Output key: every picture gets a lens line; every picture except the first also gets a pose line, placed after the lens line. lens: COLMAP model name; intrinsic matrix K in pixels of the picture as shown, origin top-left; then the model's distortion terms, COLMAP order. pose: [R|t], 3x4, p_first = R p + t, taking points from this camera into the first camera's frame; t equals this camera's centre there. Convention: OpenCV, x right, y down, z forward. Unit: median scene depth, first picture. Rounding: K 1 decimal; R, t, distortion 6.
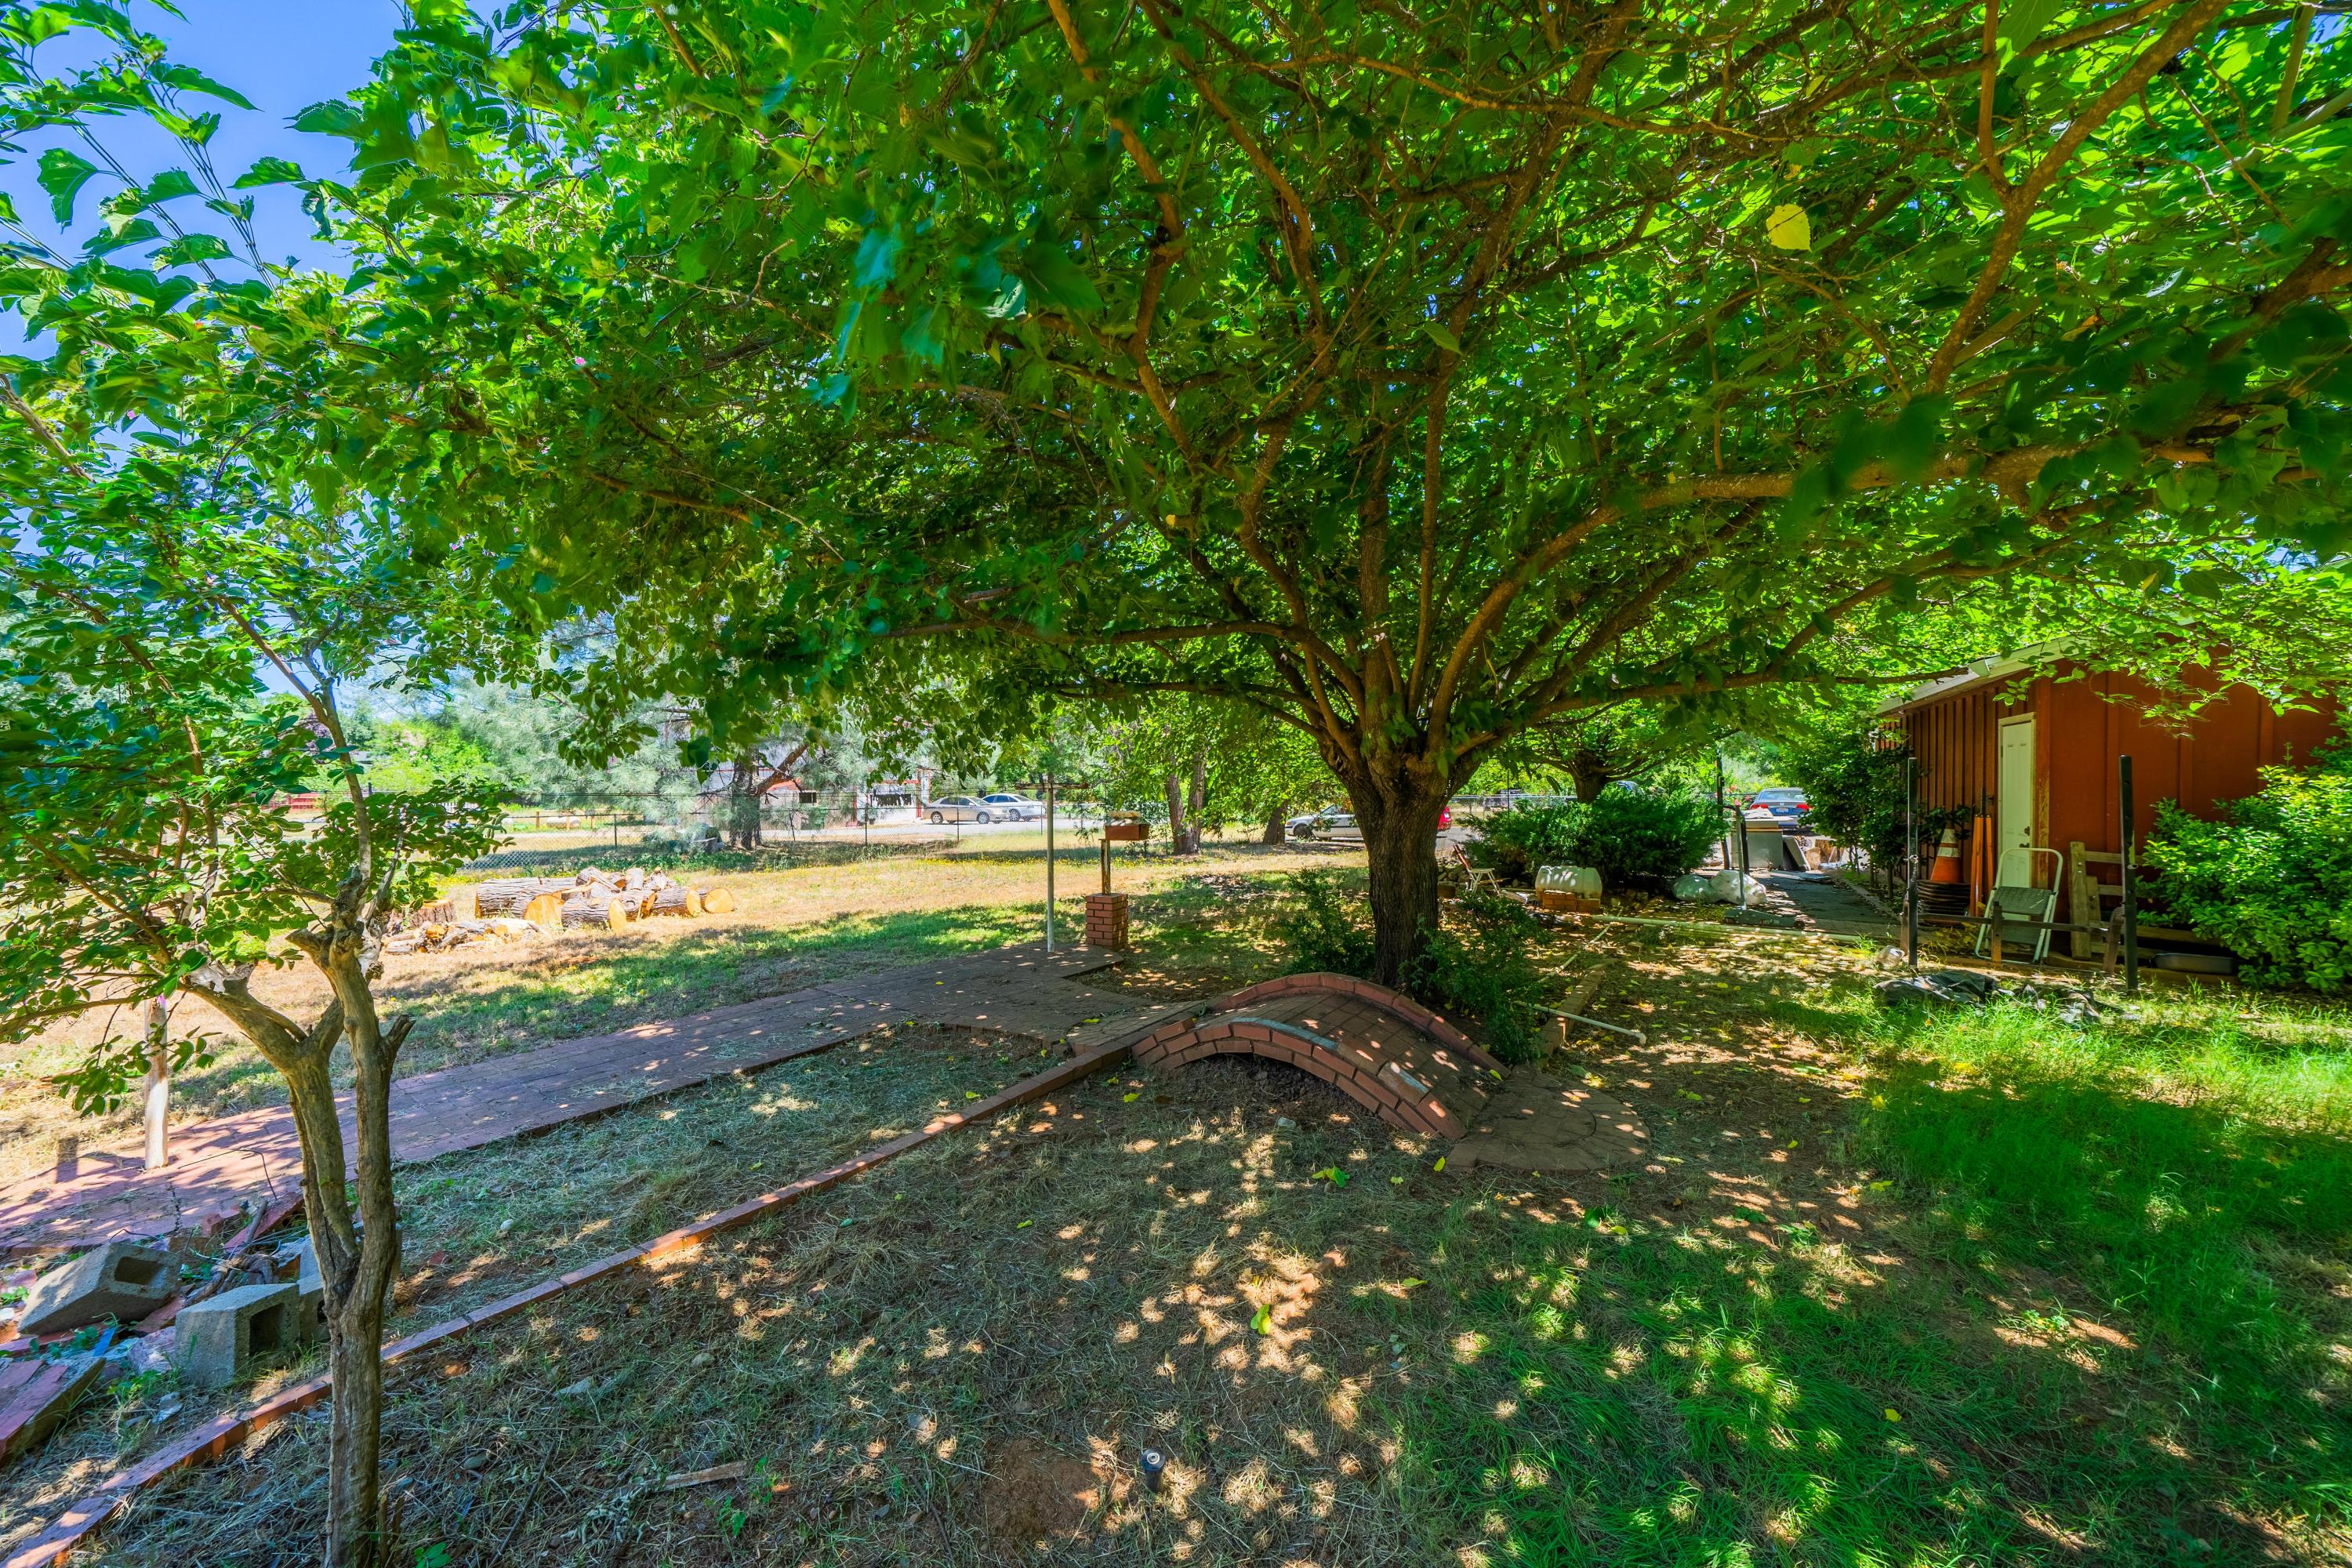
lens RADIAL K [[807.4, 0, 1154.2], [0, 807.4, 790.9], [0, 0, 1]] dist [-0.001023, -0.000200]
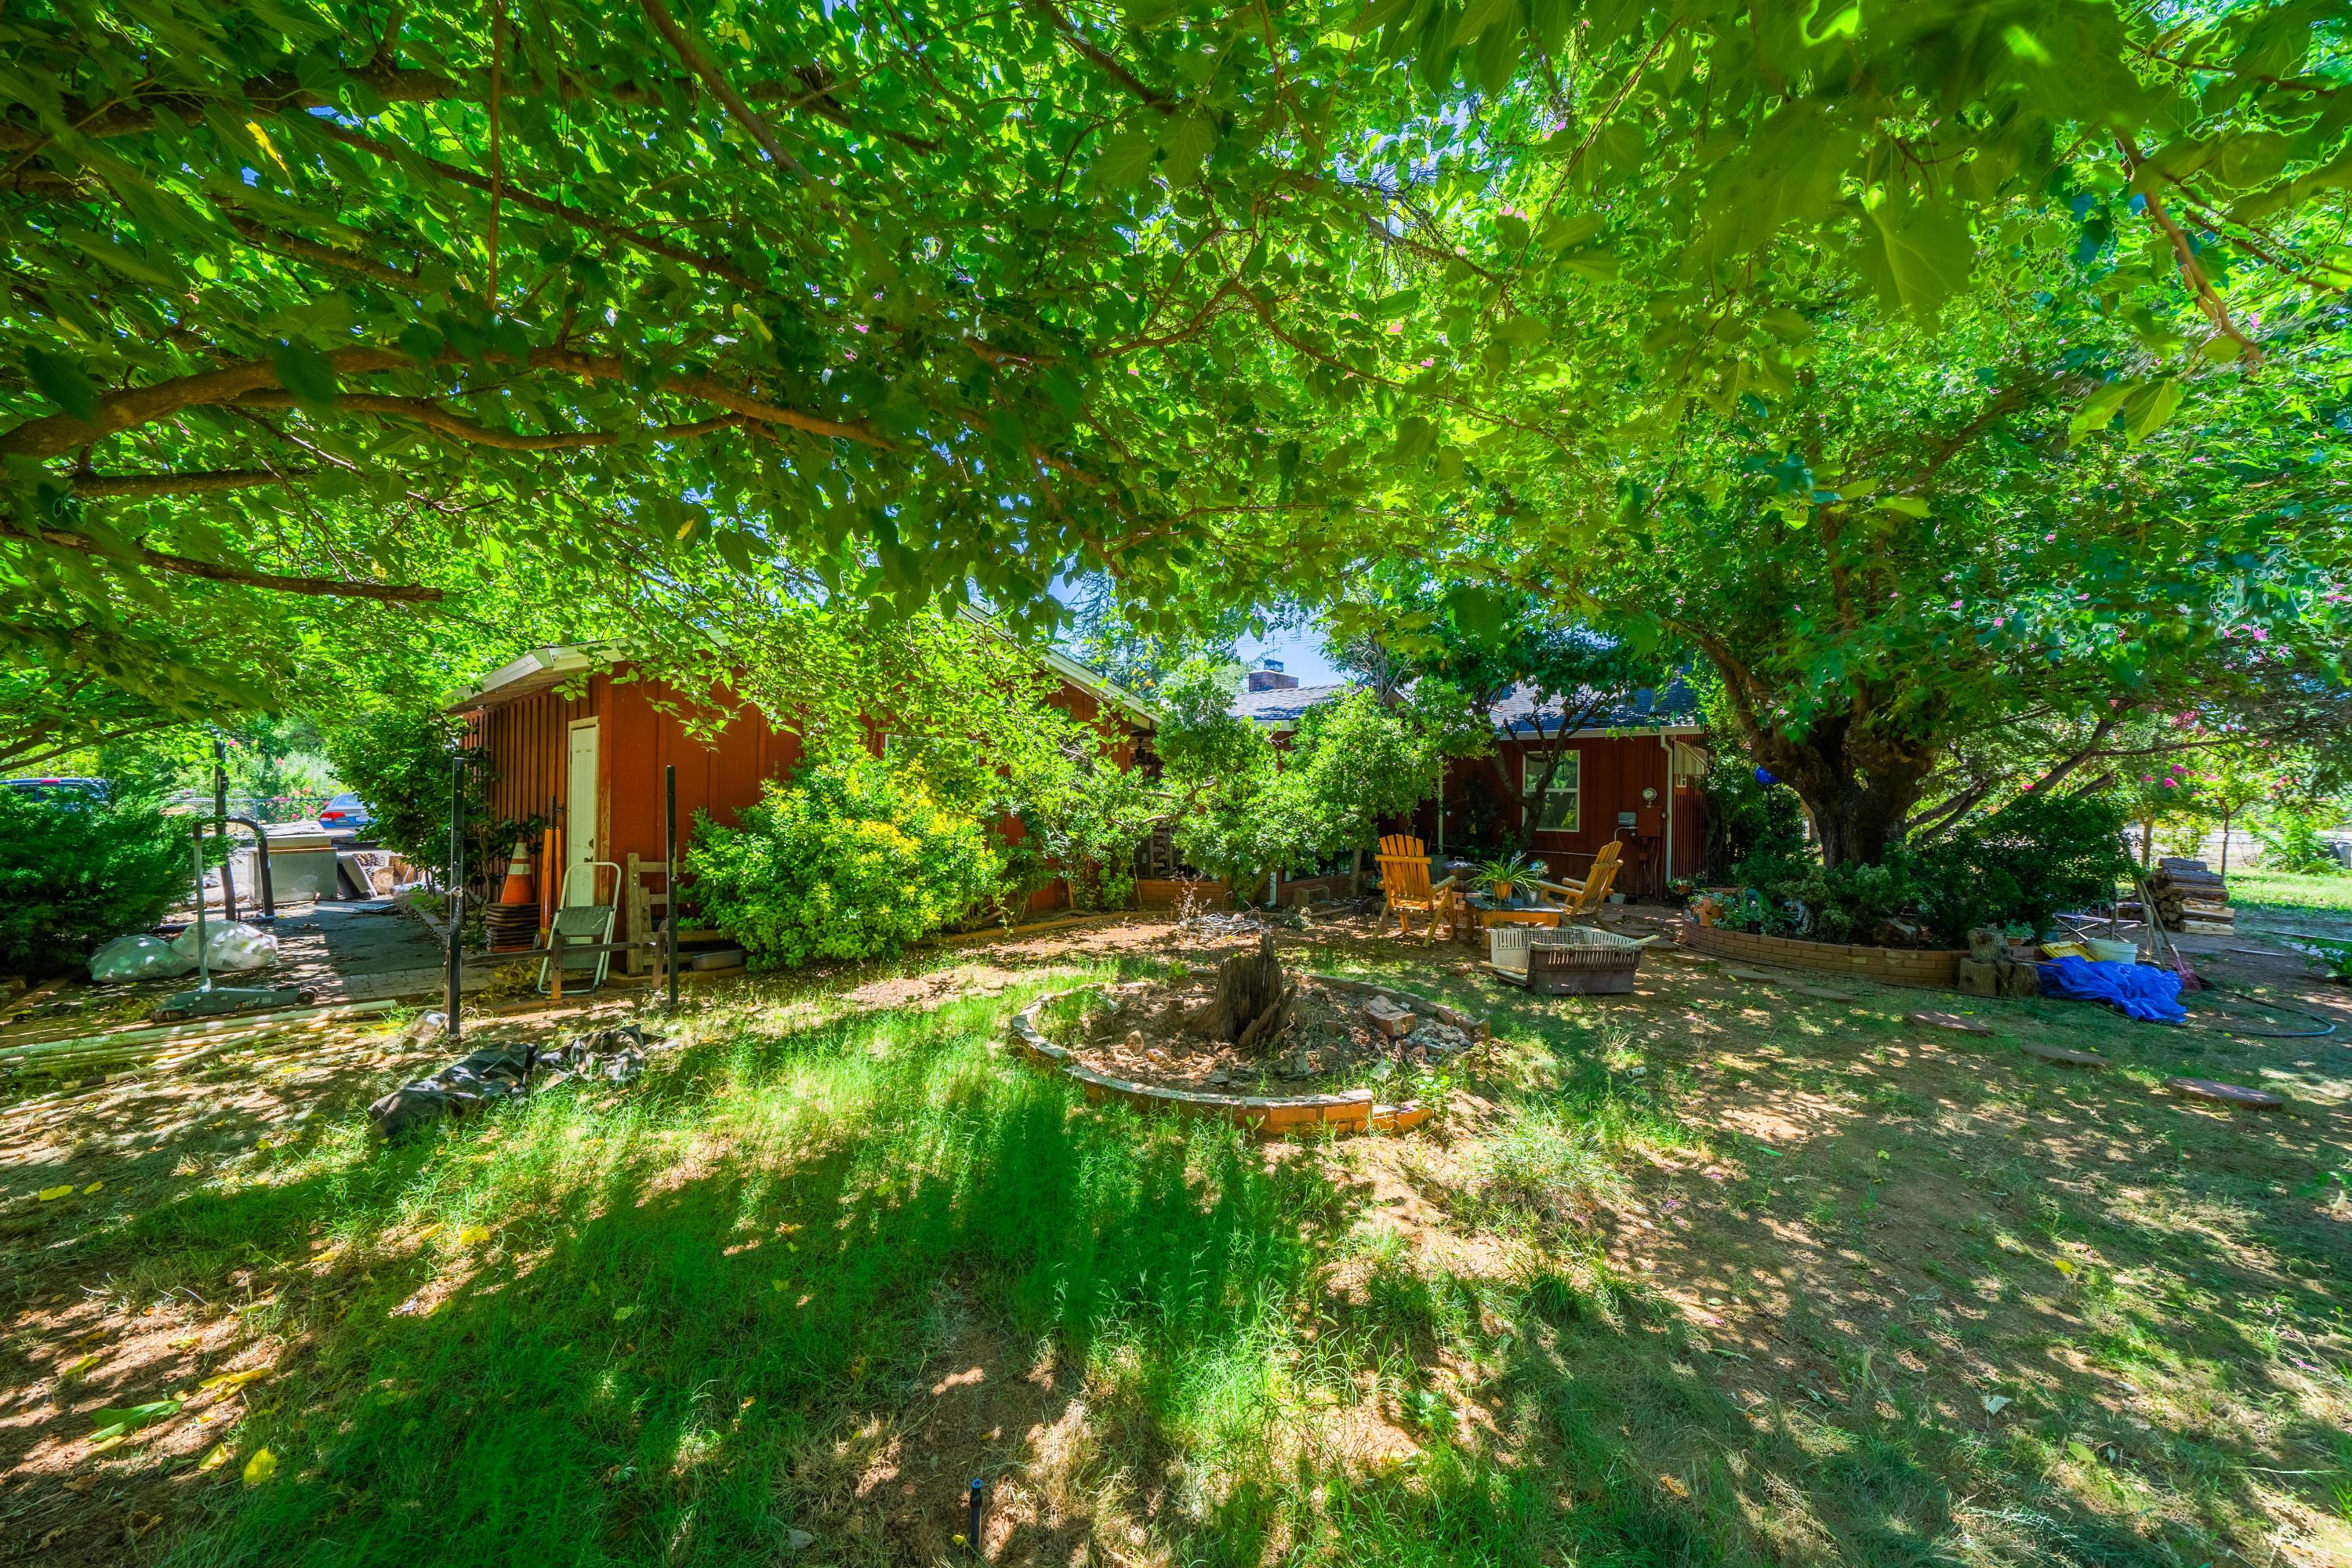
lens RADIAL K [[807.4, 0, 1178.5], [0, 807.4, 794.0], [0, 0, 1]] dist [-0.001023, -0.000200]
pose [[0.139002, 0.004234, 0.990283, 0.287669], [-0.005170, 0.999980, -0.003550, -0.008414], [-0.990279, -0.004626, 0.139022, 0.226408]]
